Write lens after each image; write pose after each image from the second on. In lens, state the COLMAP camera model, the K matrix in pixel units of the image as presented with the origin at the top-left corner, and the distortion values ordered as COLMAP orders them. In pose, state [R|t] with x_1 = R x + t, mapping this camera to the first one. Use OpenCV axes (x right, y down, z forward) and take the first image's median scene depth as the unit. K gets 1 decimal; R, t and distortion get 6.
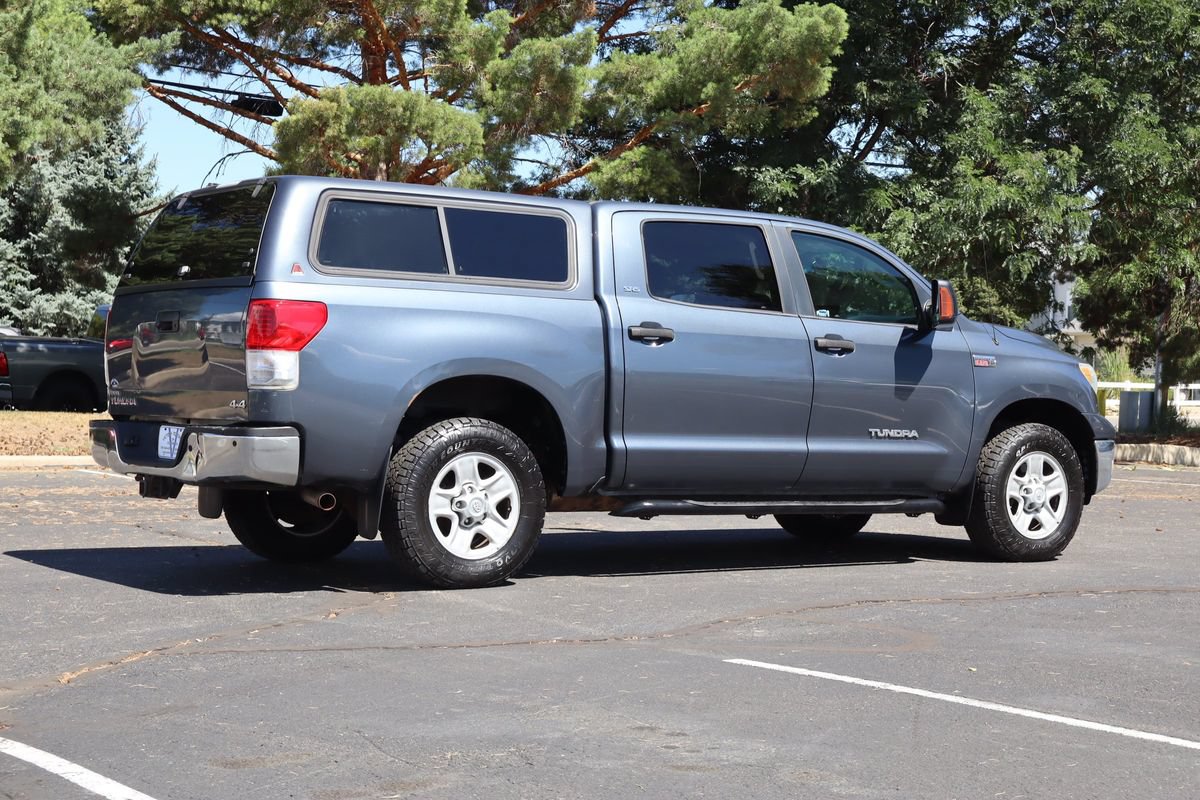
lens RADIAL K [[2076.2, 0, 600.0], [0, 2076.2, 400.0], [0, 0, 1]] dist [0.011255, 0.031304]
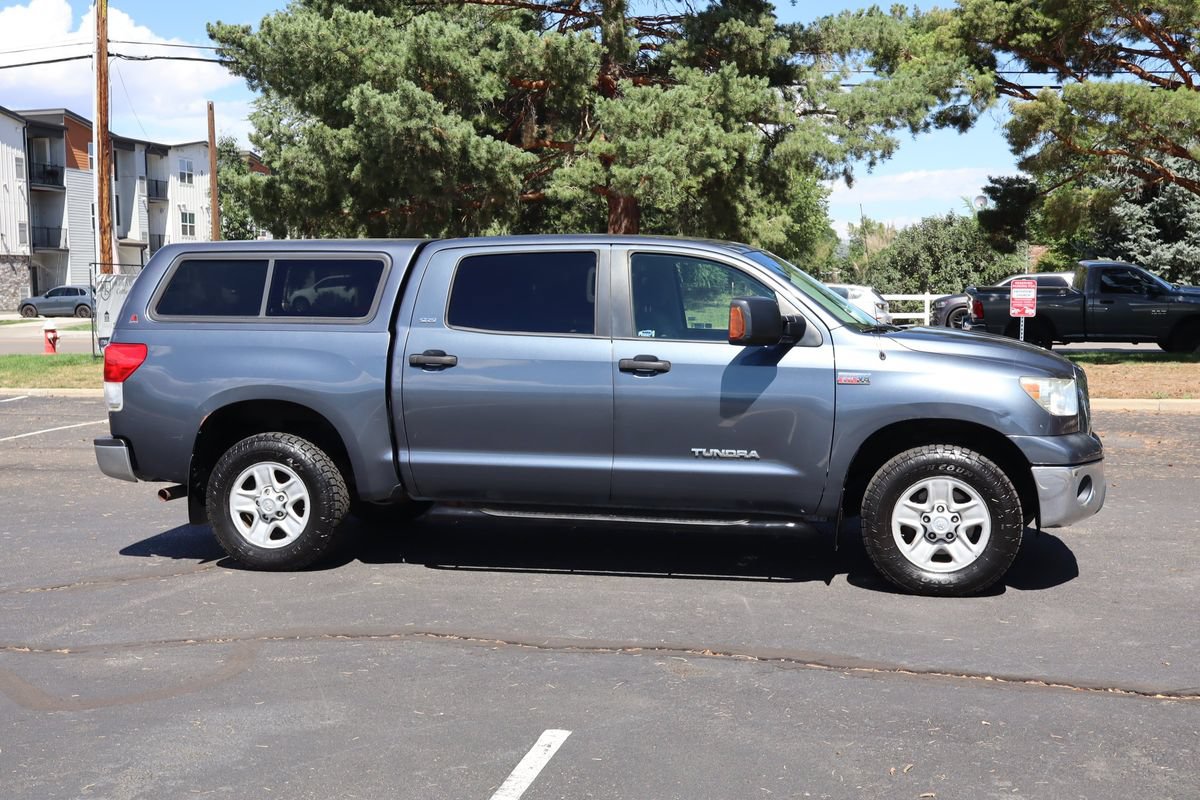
lens RADIAL K [[1410.6, 0, 600.0], [0, 1410.6, 400.0], [0, 0, 1]] dist [0.001333, -0.015646]
pose [[0.680771, 0.034579, -0.731680, 0.583680], [0.015720, 0.997965, 0.061789, -0.051016], [0.732328, -0.053566, 0.678842, 0.497315]]
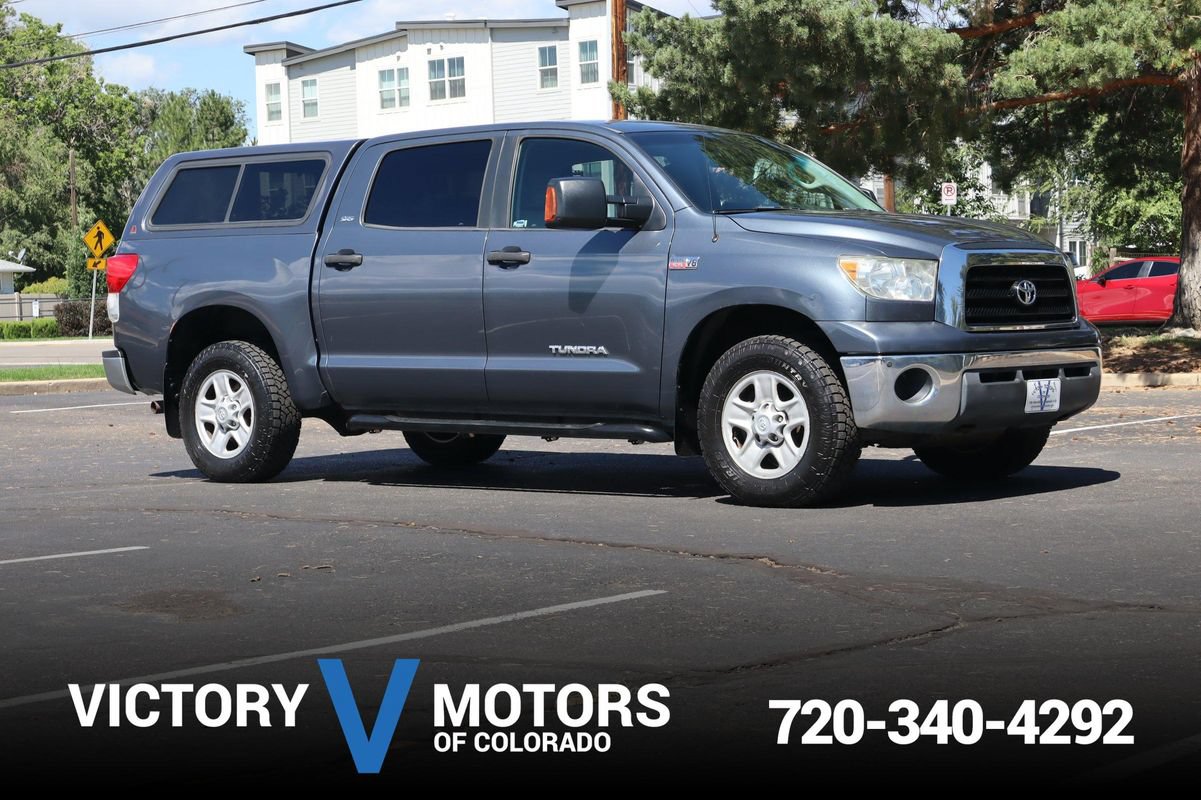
lens RADIAL K [[2376.0, 0, 600.5], [0, 2376.0, 400.0], [0, 0, 1]] dist [0.019838, 0.036450]
pose [[0.262171, 0.014677, -0.964910, 1.133741], [0.022523, 0.999519, 0.021323, 0.015817], [0.964759, -0.027323, 0.261714, 0.728967]]
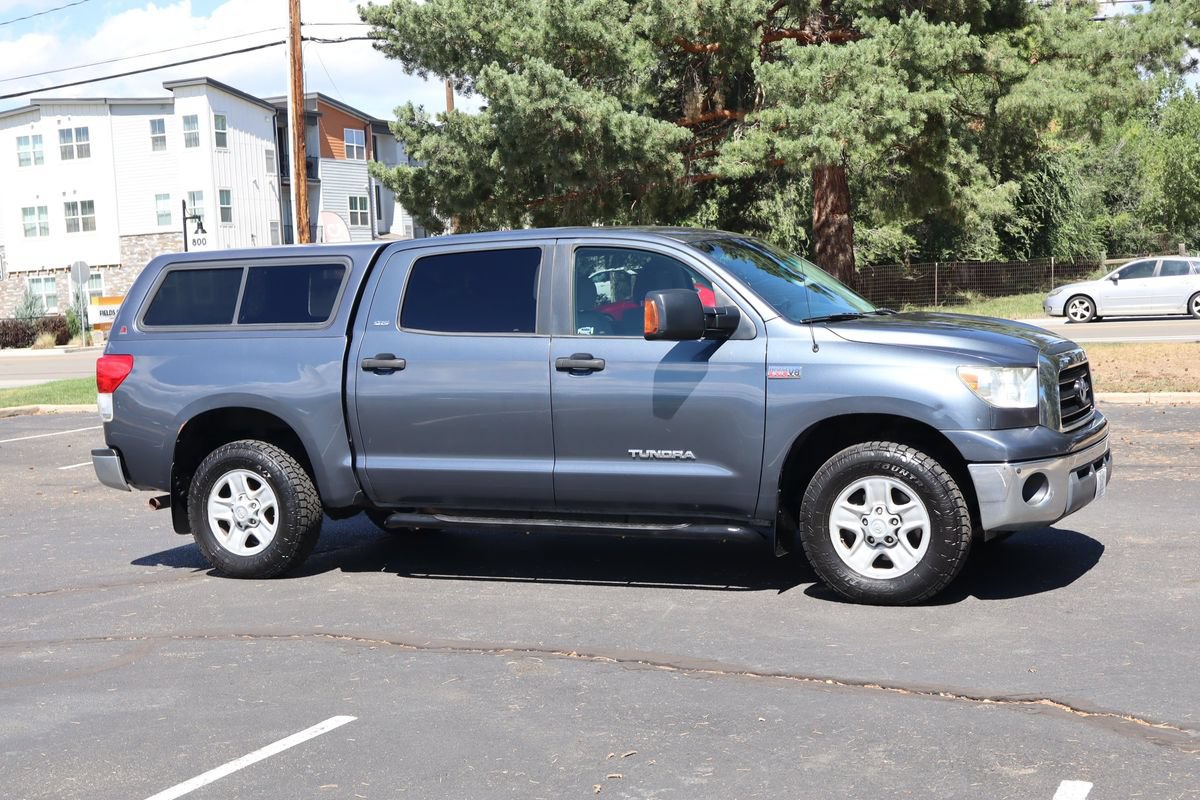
lens RADIAL K [[1695.3, 0, 600.0], [0, 1695.3, 400.0], [0, 0, 1]] dist [-0.006342, 0.035464]
pose [[0.502992, 0.018712, -0.864089, 0.781230], [0.047010, 0.997693, 0.048970, -0.046815], [0.863012, -0.065253, 0.500952, 0.586590]]
